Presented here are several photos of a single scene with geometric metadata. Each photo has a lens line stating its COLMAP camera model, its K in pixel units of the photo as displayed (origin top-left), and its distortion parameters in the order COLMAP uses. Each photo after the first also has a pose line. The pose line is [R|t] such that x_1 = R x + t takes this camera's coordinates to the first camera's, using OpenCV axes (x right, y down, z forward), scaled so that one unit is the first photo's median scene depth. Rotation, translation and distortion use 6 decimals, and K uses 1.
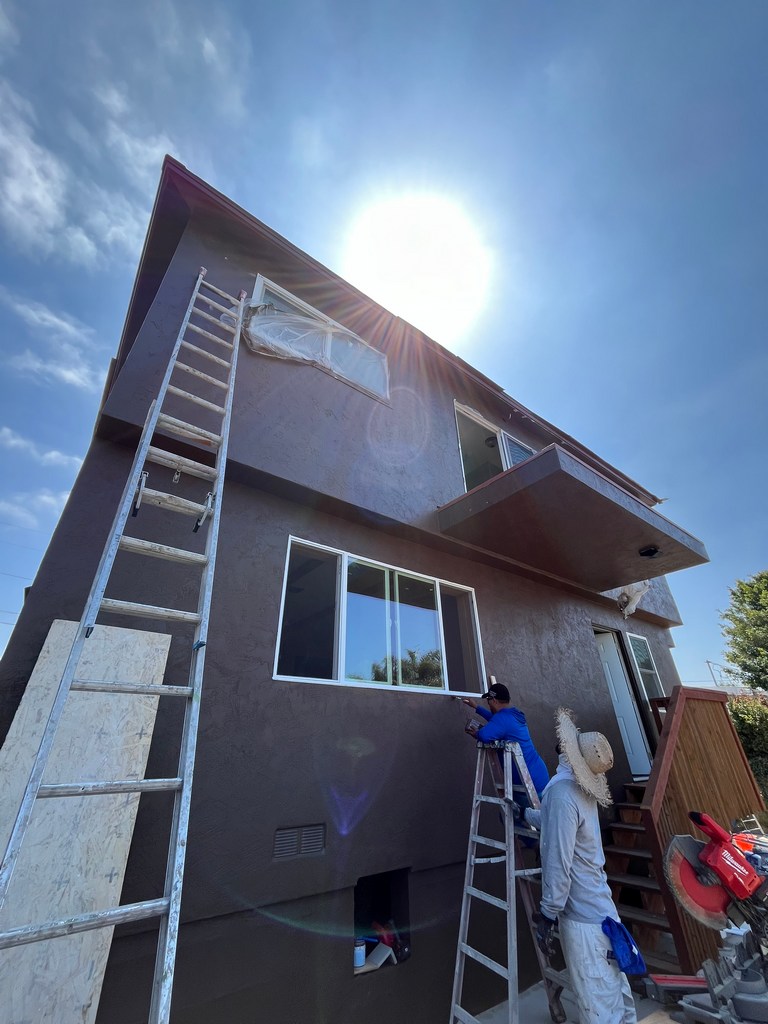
lens RADIAL K [[414.9, 0, 384.0], [0, 414.9, 512.0], [0, 0, 1]] dist [-0.000893, 0.000064]
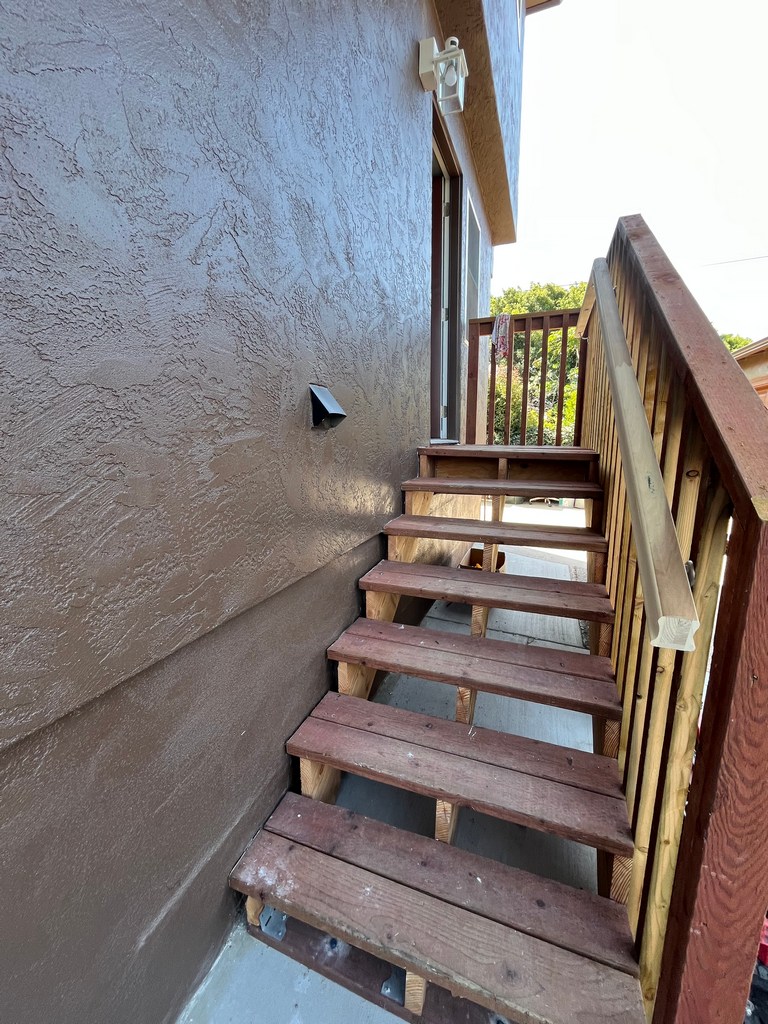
lens RADIAL K [[414.9, 0, 384.0], [0, 414.9, 512.0], [0, 0, 1]] dist [-0.000893, 0.000064]
pose [[0.852681, -0.073509, 0.517235, 0.272565], [-0.272162, 0.782593, 0.559889, 0.427178], [-0.445941, -0.618178, 0.647296, 0.619334]]
